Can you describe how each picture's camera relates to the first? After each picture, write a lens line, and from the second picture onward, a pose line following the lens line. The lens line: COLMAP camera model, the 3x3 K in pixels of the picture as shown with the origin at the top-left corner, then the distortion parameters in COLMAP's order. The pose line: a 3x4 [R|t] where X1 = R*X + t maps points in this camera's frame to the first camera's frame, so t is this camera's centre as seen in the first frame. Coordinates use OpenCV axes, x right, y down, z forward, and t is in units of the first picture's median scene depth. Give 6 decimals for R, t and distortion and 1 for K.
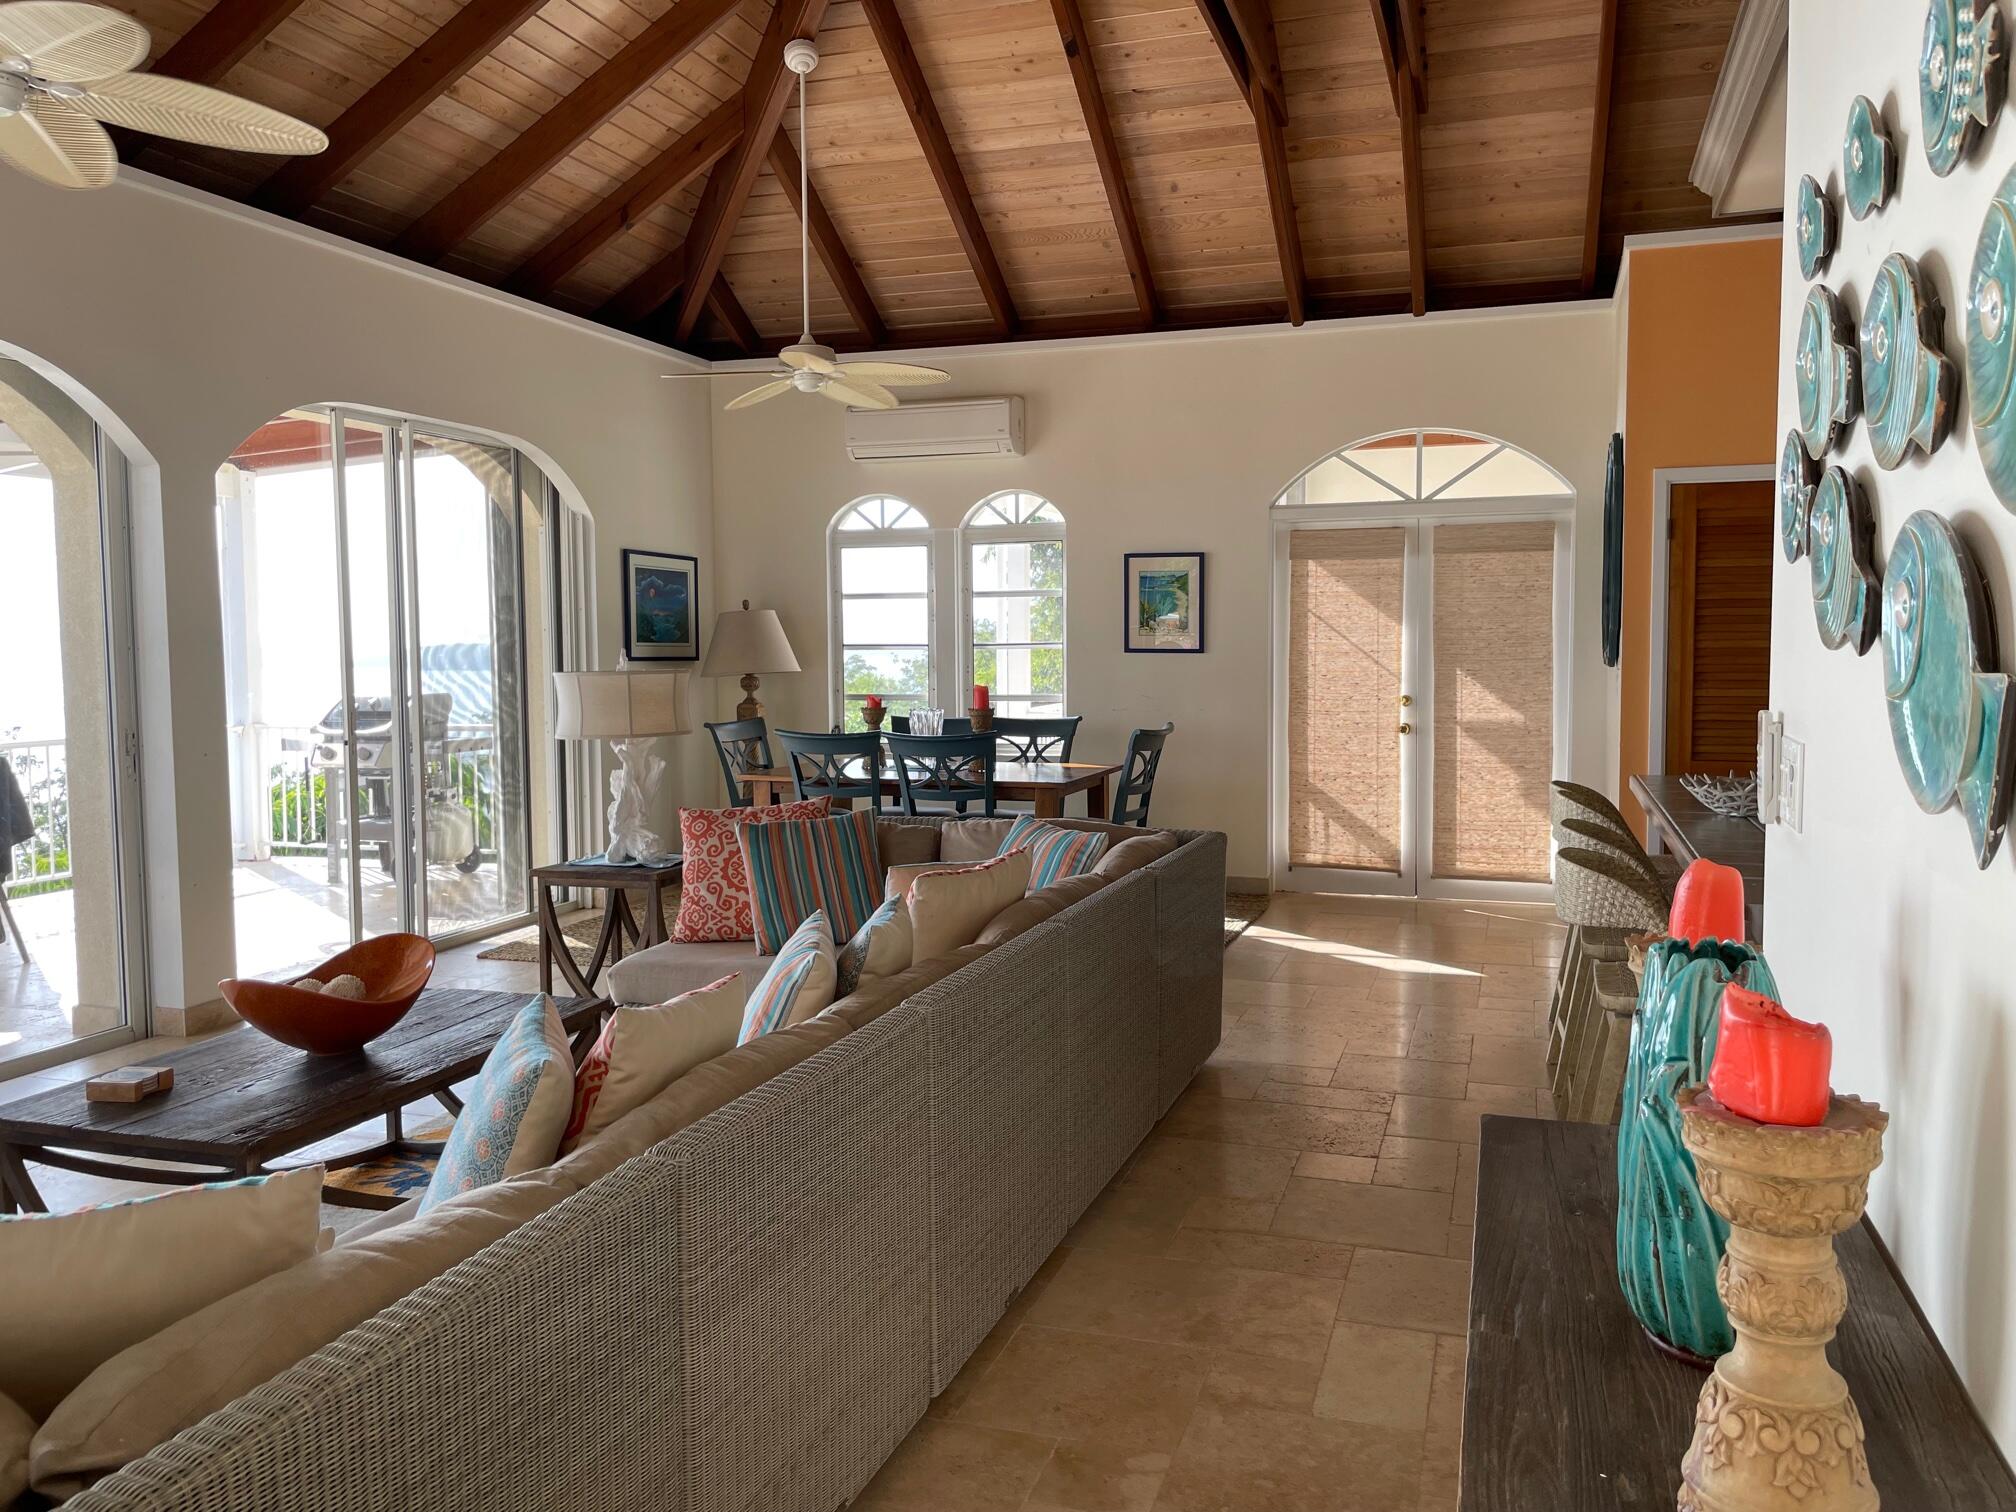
lens RADIAL K [[1533.6, 0, 1006.2], [0, 1533.6, 753.5], [0, 0, 1]] dist [0.030071, -0.017449]
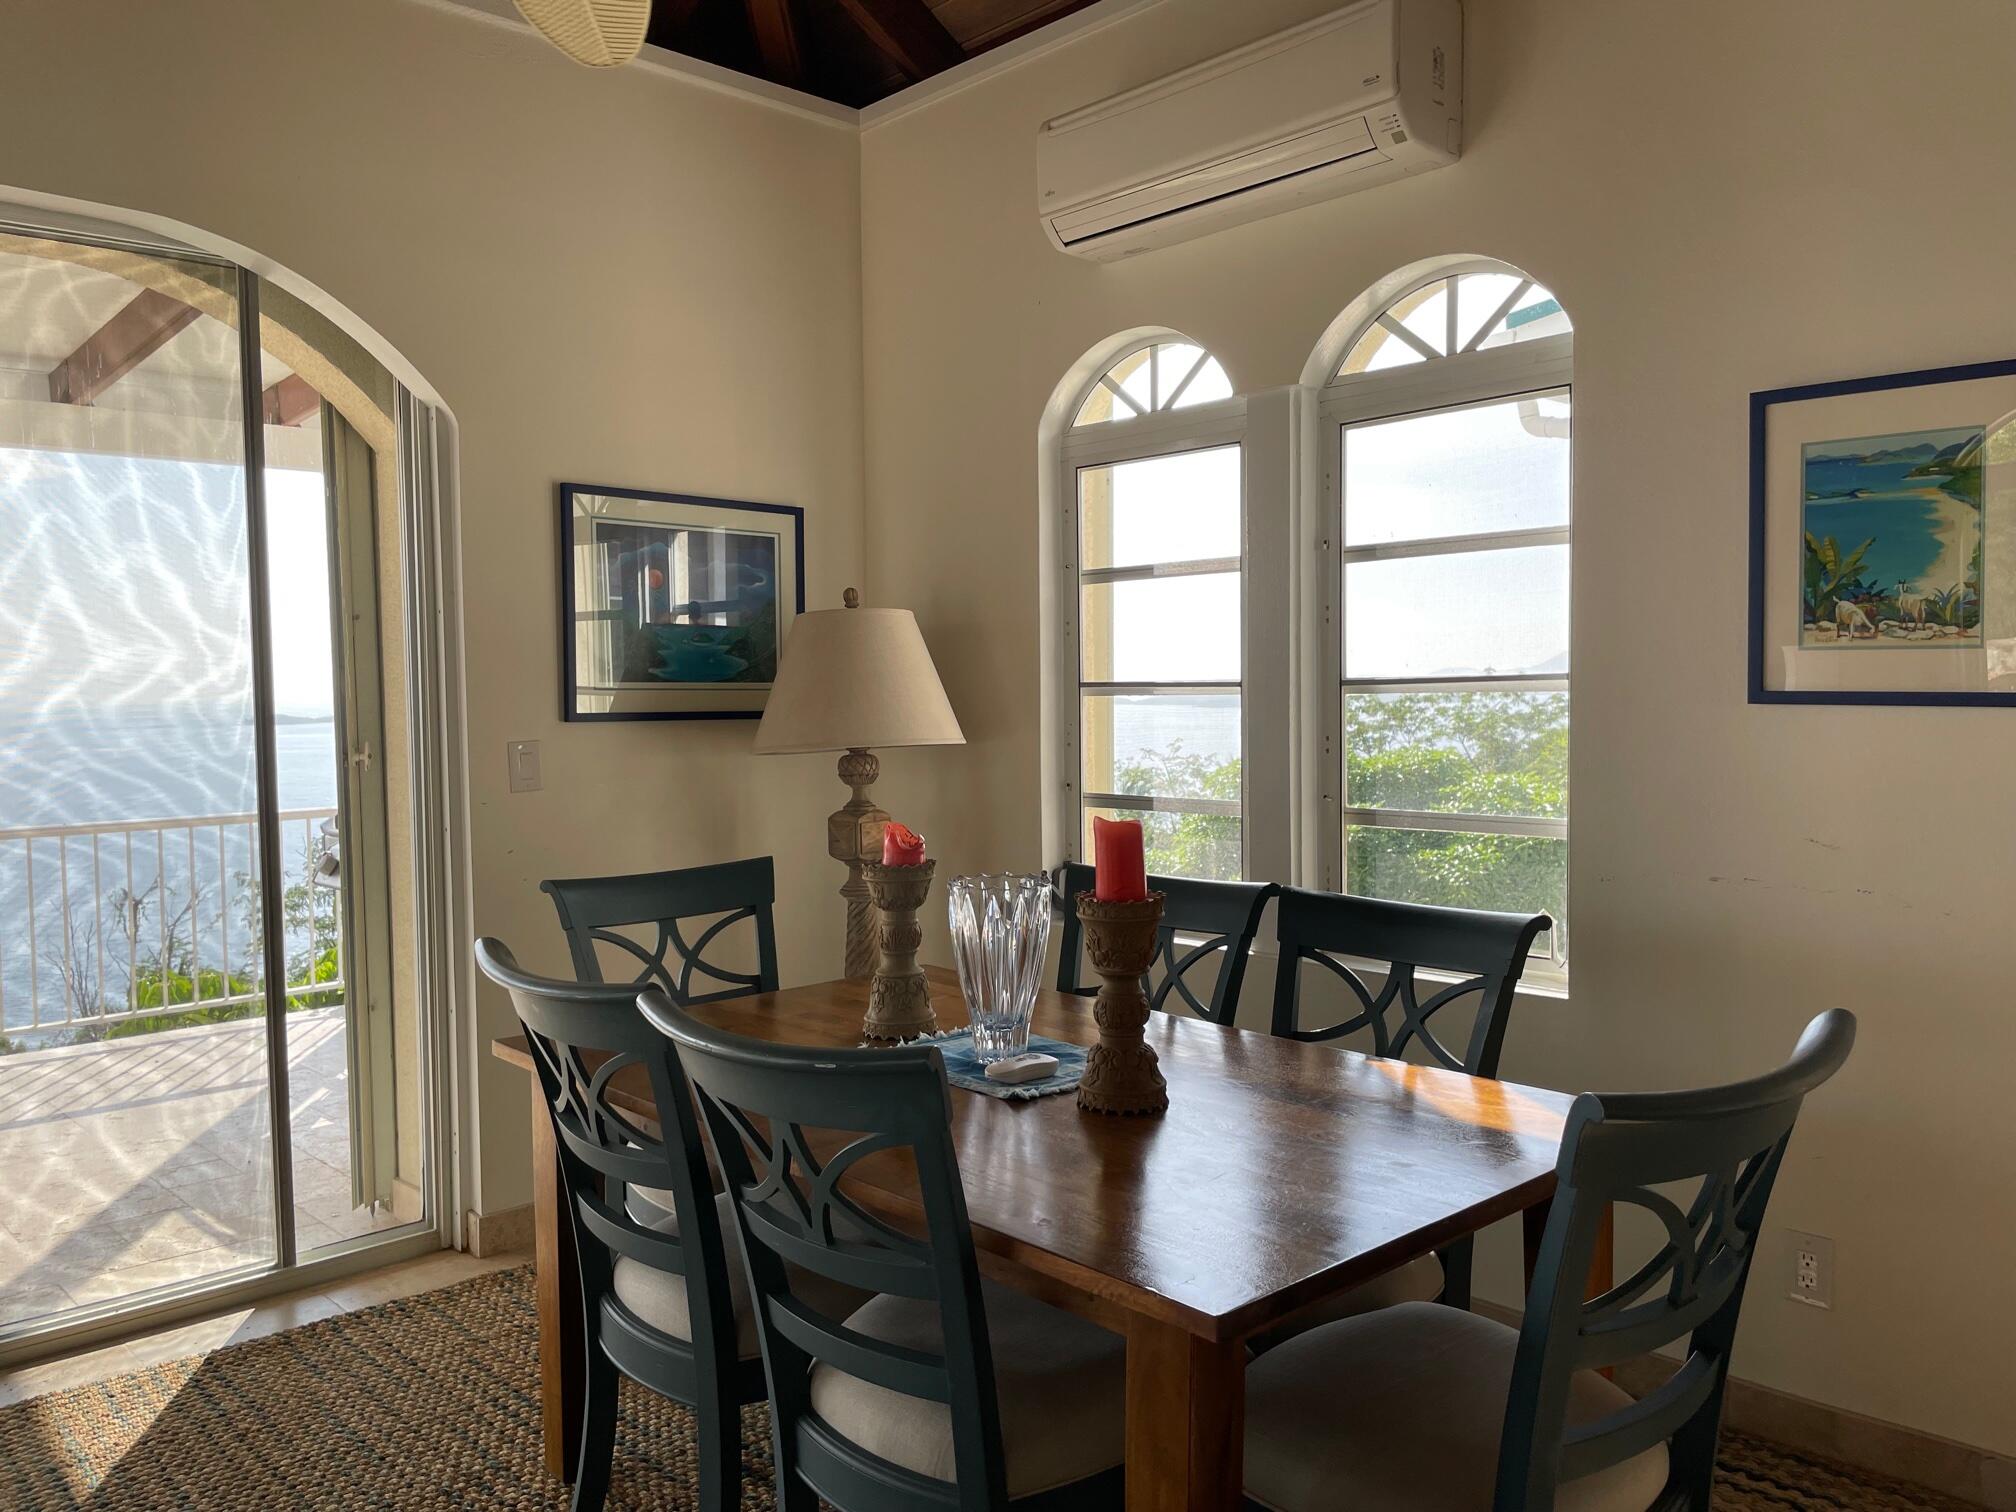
lens RADIAL K [[1533.6, 0, 1013.8], [0, 1533.6, 752.7], [0, 0, 1]] dist [0.030071, -0.017449]
pose [[0.887360, 0.014385, -0.460853, 0.085651], [-0.028630, 0.999303, -0.023935, -0.041211], [0.460188, 0.034434, 0.887154, 0.614116]]
